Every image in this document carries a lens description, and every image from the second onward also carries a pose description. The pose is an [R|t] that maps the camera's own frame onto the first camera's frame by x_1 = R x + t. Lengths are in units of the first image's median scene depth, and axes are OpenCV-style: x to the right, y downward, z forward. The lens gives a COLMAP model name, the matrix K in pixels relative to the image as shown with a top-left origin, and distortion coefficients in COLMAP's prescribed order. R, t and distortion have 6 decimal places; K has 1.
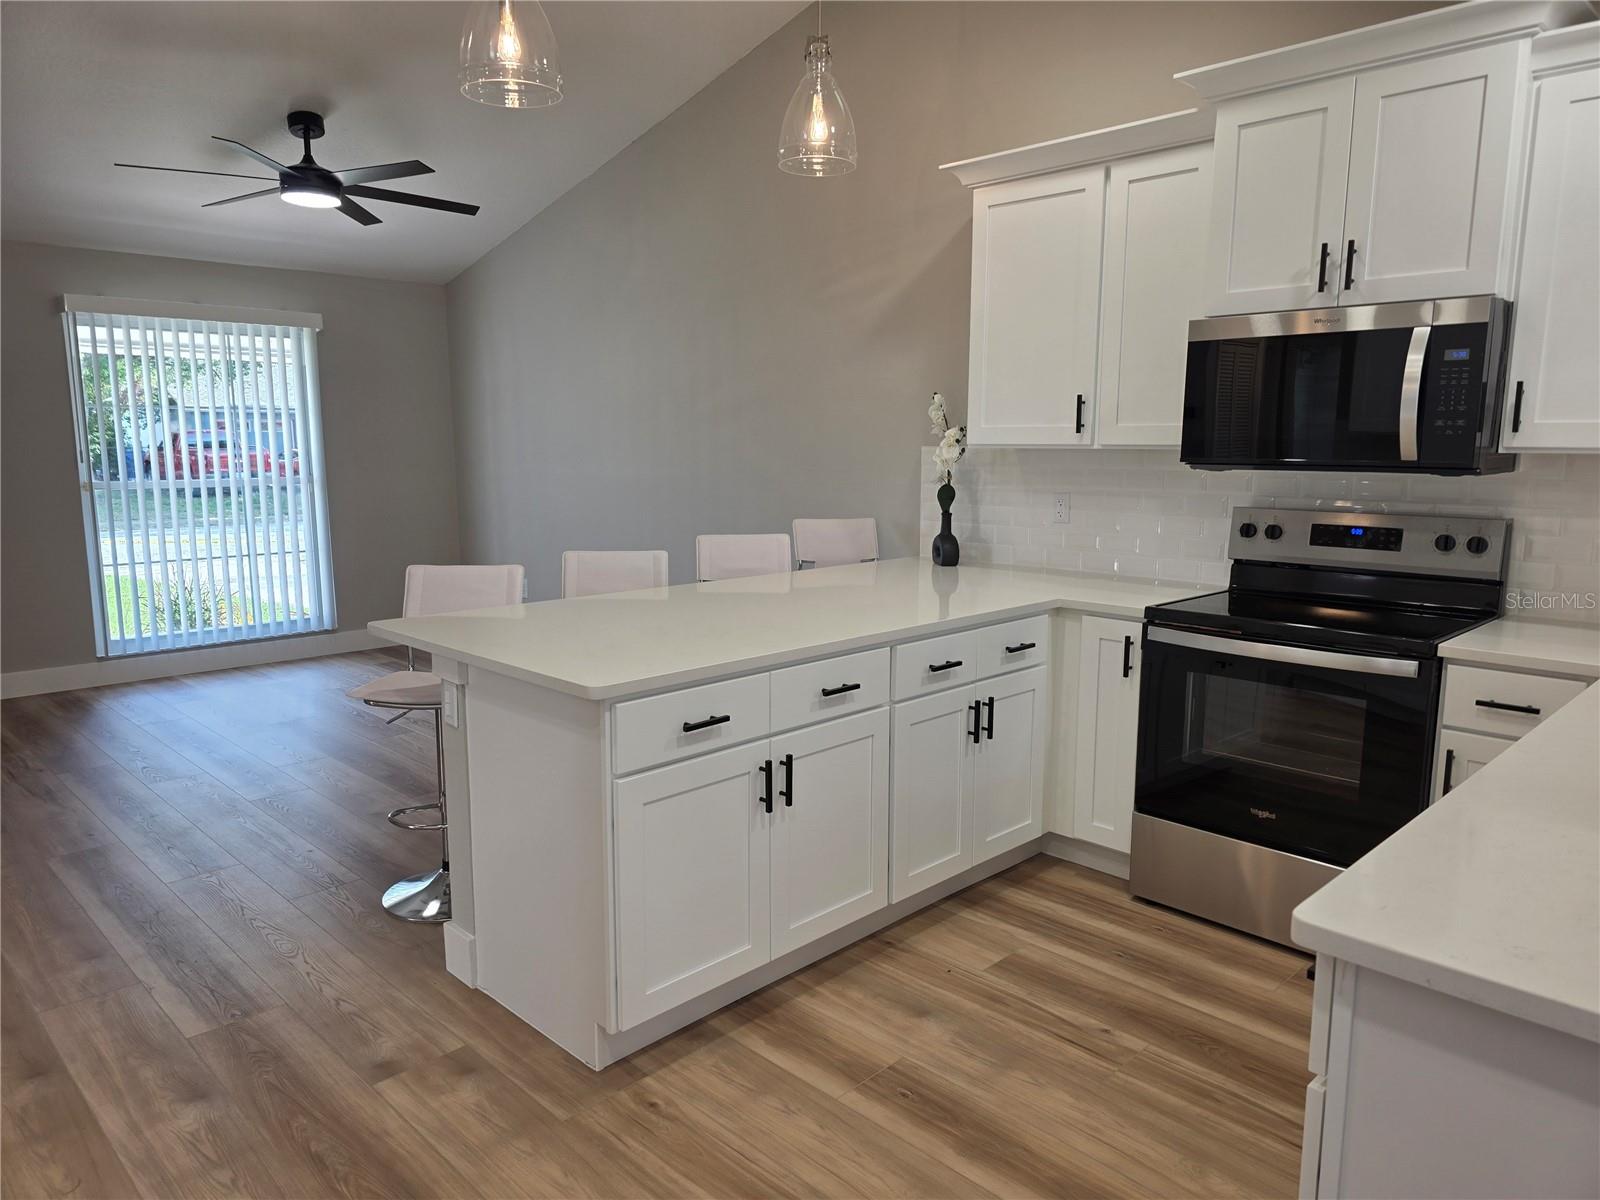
lens RADIAL K [[1080.7, 0, 804.9], [0, 1080.7, 609.9], [0, 0, 1]] dist [0.045365, -0.028373]
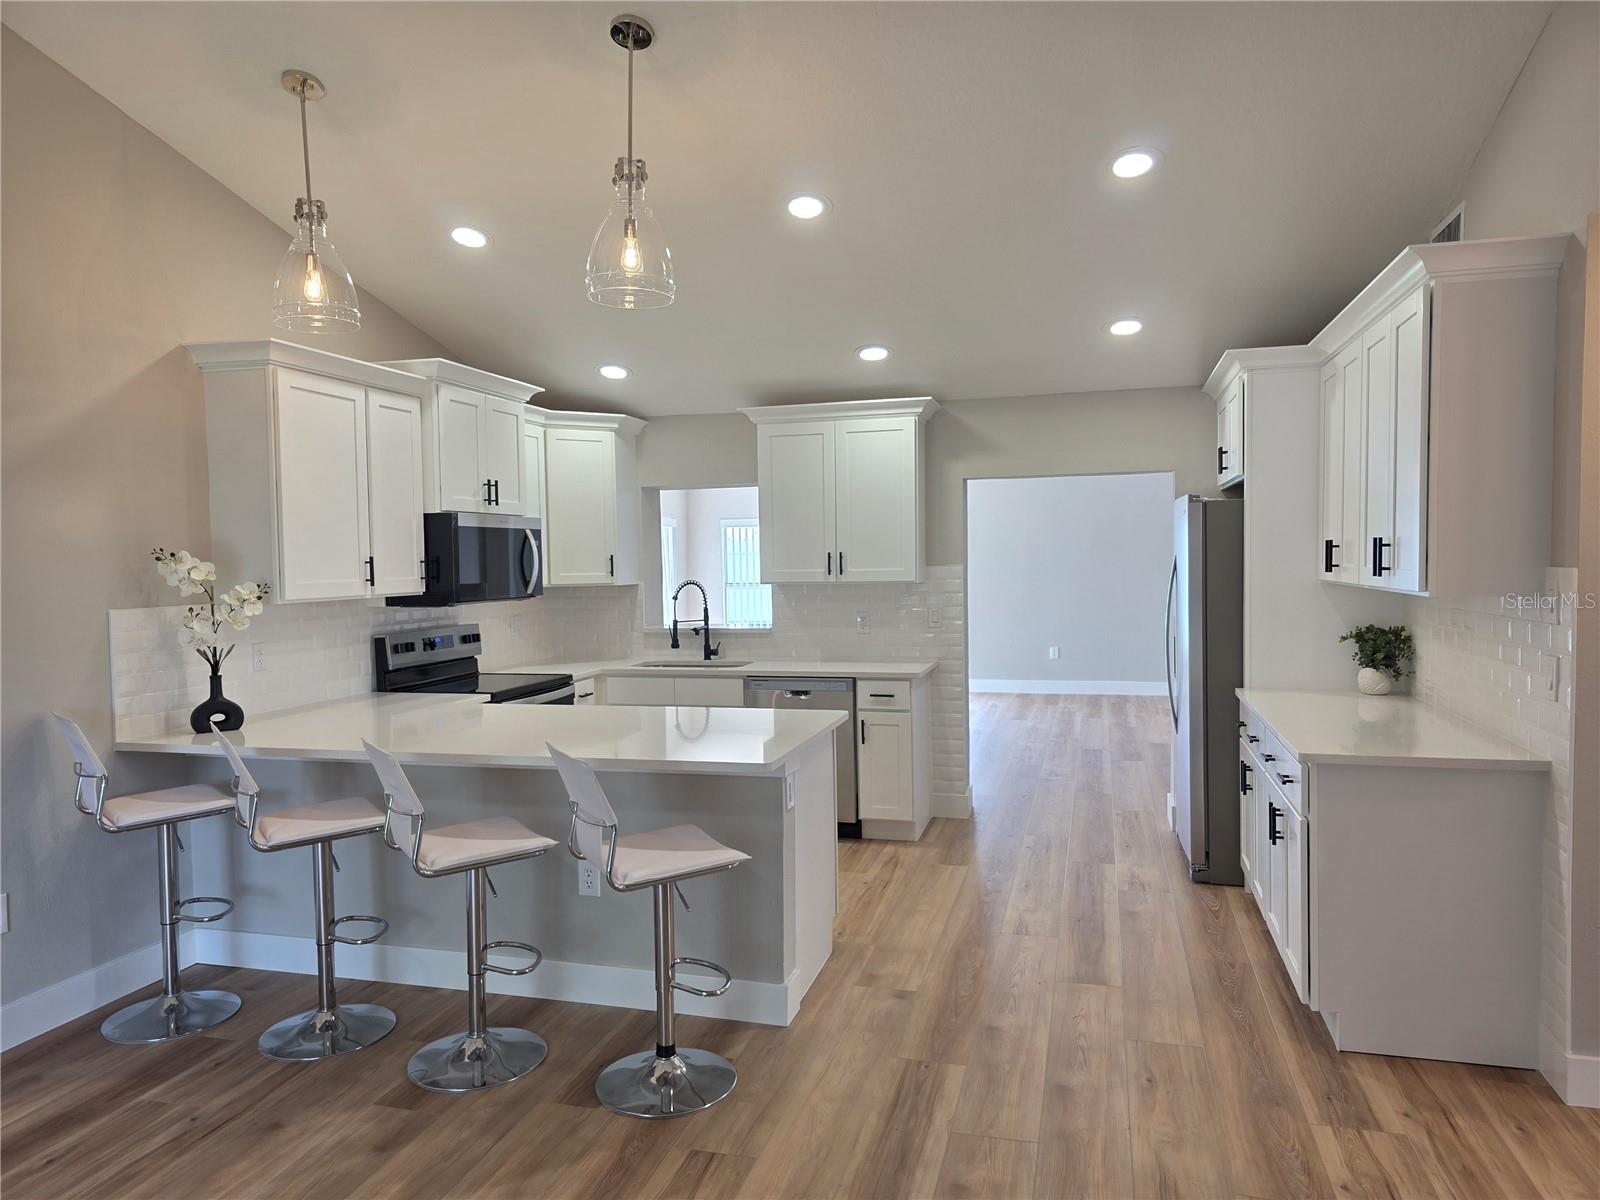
lens RADIAL K [[1080.7, 0, 787.5], [0, 1080.7, 602.9], [0, 0, 1]] dist [0.045365, -0.028373]
pose [[-0.488589, -0.028818, 0.872038, -1.202556], [0.158197, 0.979963, 0.121020, -0.241813], [-0.858053, 0.197083, -0.474241, 1.303694]]
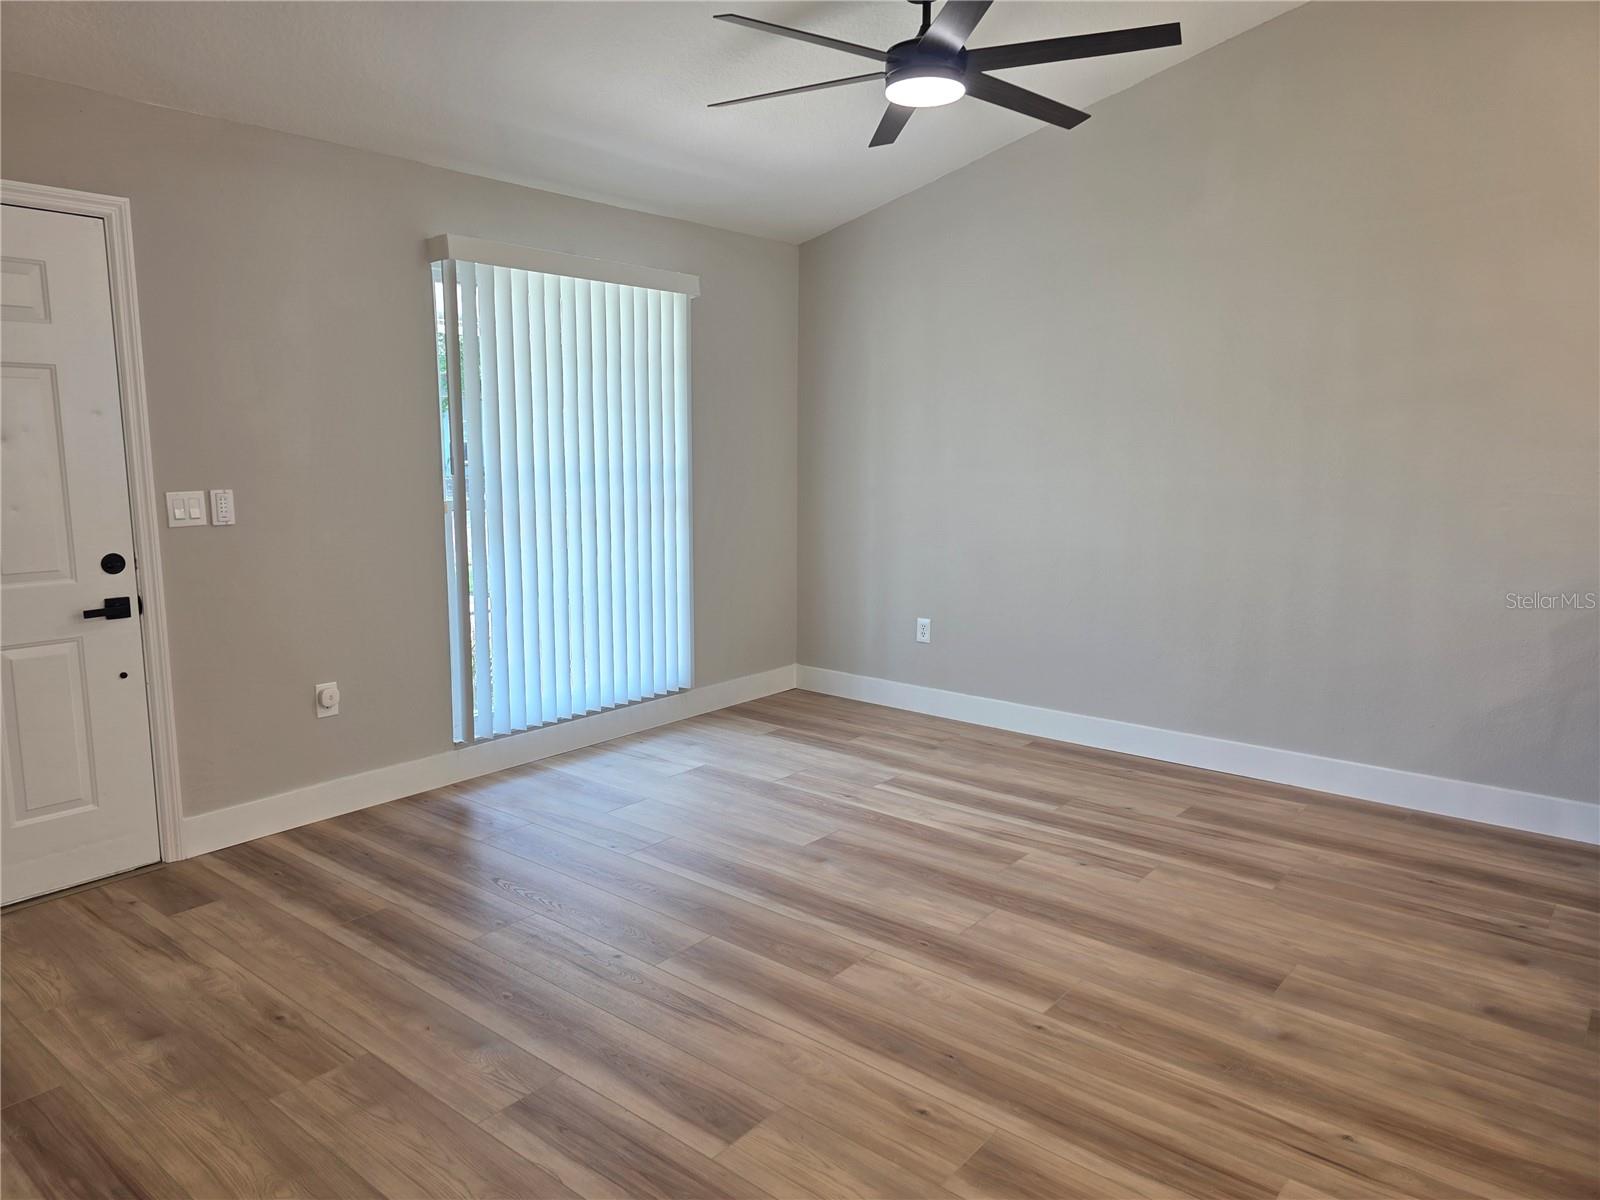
lens RADIAL K [[1080.7, 0, 794.1], [0, 1080.7, 592.6], [0, 0, 1]] dist [0.045365, -0.028373]
pose [[0.994083, -0.013818, 0.107741, -0.915041], [0.015255, 0.999805, -0.012526, -0.080414], [-0.107547, 0.014095, 0.994100, 0.488396]]
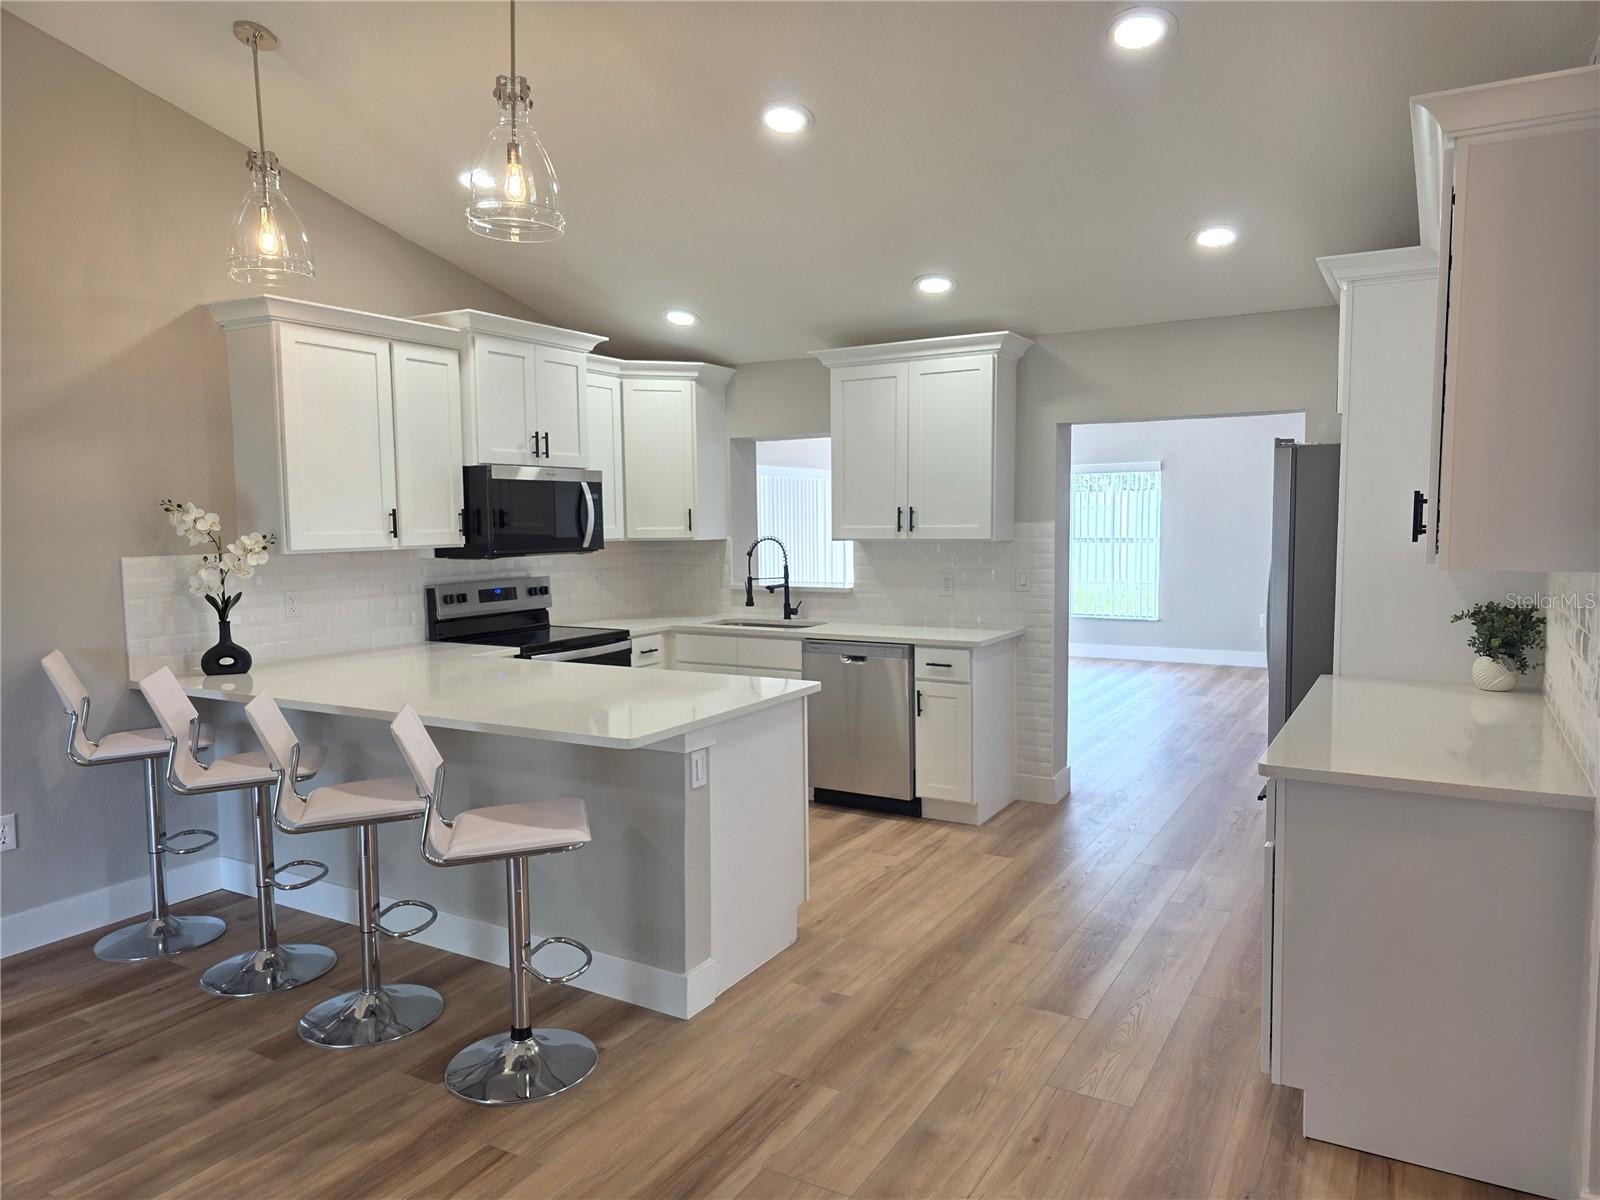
lens RADIAL K [[1080.7, 0, 791.1], [0, 1080.7, 604.6], [0, 0, 1]] dist [0.045365, -0.028373]
pose [[-0.251593, -0.077841, 0.964698, -1.232810], [0.167886, 0.978139, 0.122710, -0.180574], [-0.953161, 0.192832, -0.233024, 0.949181]]
